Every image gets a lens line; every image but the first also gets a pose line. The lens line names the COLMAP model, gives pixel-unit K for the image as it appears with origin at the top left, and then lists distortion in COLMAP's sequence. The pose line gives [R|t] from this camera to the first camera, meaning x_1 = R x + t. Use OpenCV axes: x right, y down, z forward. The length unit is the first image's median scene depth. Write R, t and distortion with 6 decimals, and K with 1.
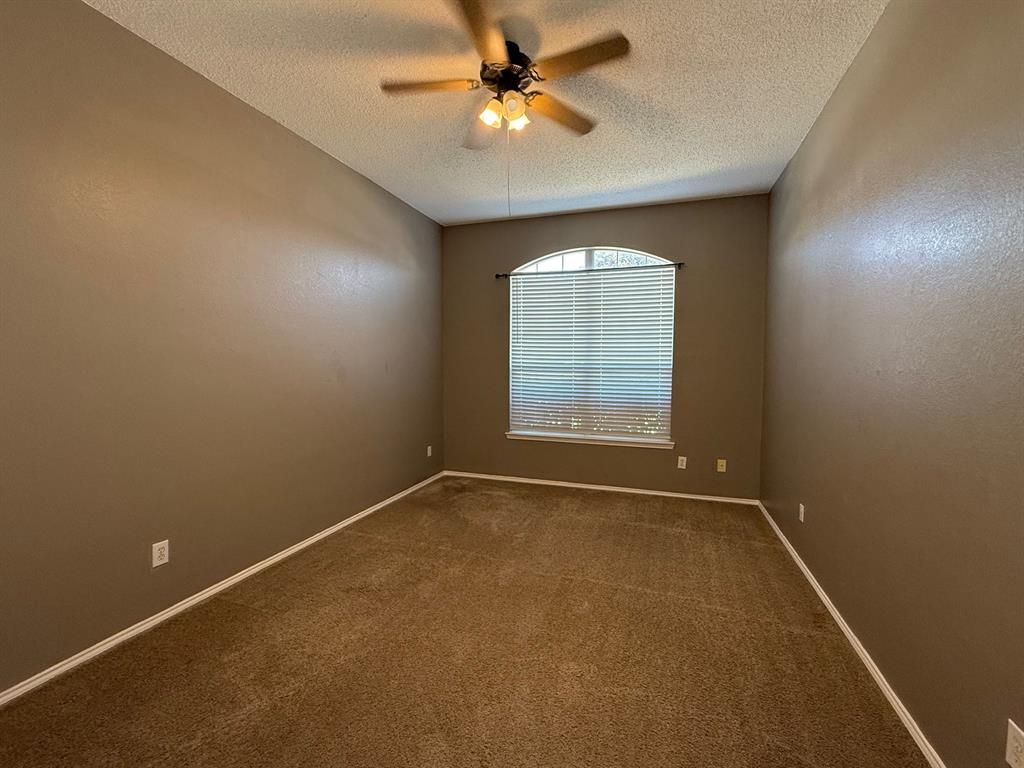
lens RADIAL K [[456.4, 0, 512.6], [0, 456.4, 384.0], [0, 0, 1]] dist [-0.002530, 0.000894]
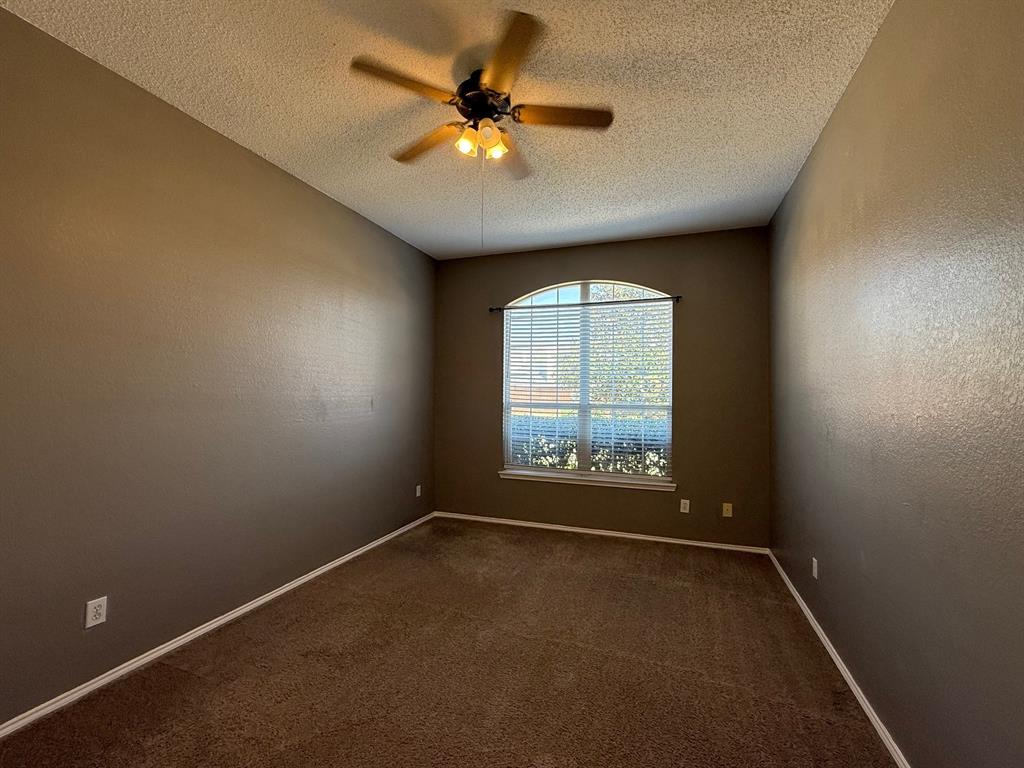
lens RADIAL K [[456.4, 0, 511.2], [0, 456.4, 383.0], [0, 0, 1]] dist [-0.002530, 0.000894]
pose [[0.999806, 0.002936, -0.019495, 0.055832], [-0.004368, 0.997260, -0.073843, -0.015187], [0.019225, 0.073914, 0.997079, 0.070329]]
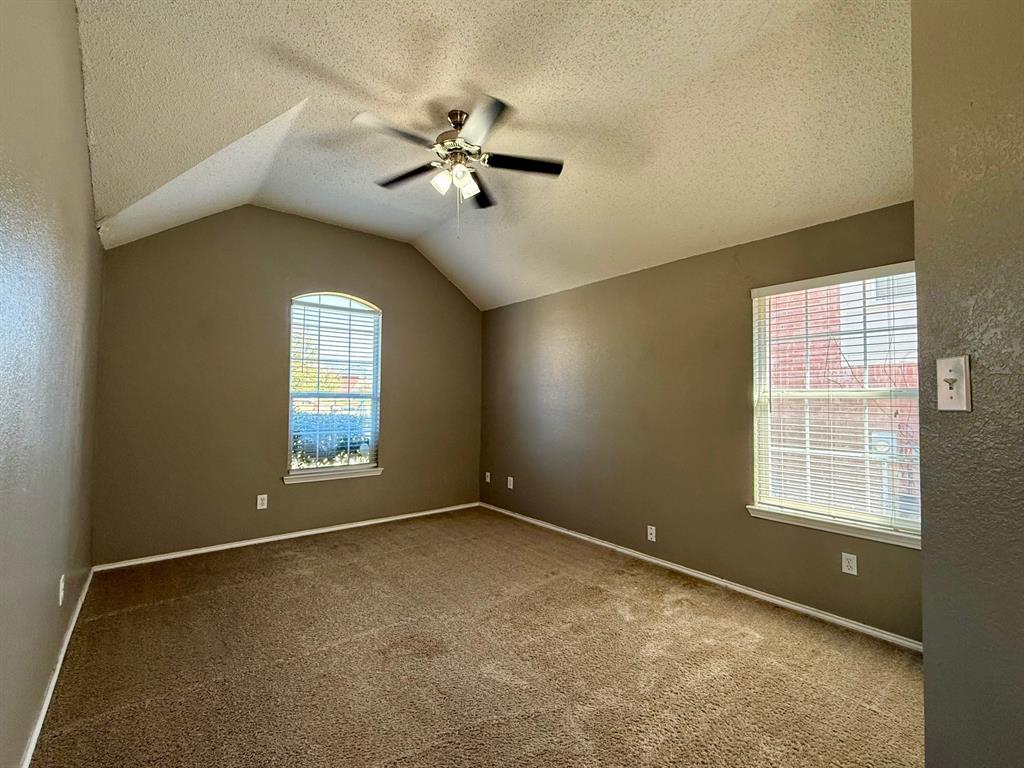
lens RADIAL K [[447.2, 0, 511.7], [0, 447.2, 387.8], [0, 0, 1]] dist [0.003718, -0.000556]
pose [[0.546776, 0.011700, 0.837197, -0.695278], [0.029025, 0.999037, -0.032918, -0.017062], [-0.836776, 0.042298, 0.545909, 0.415817]]
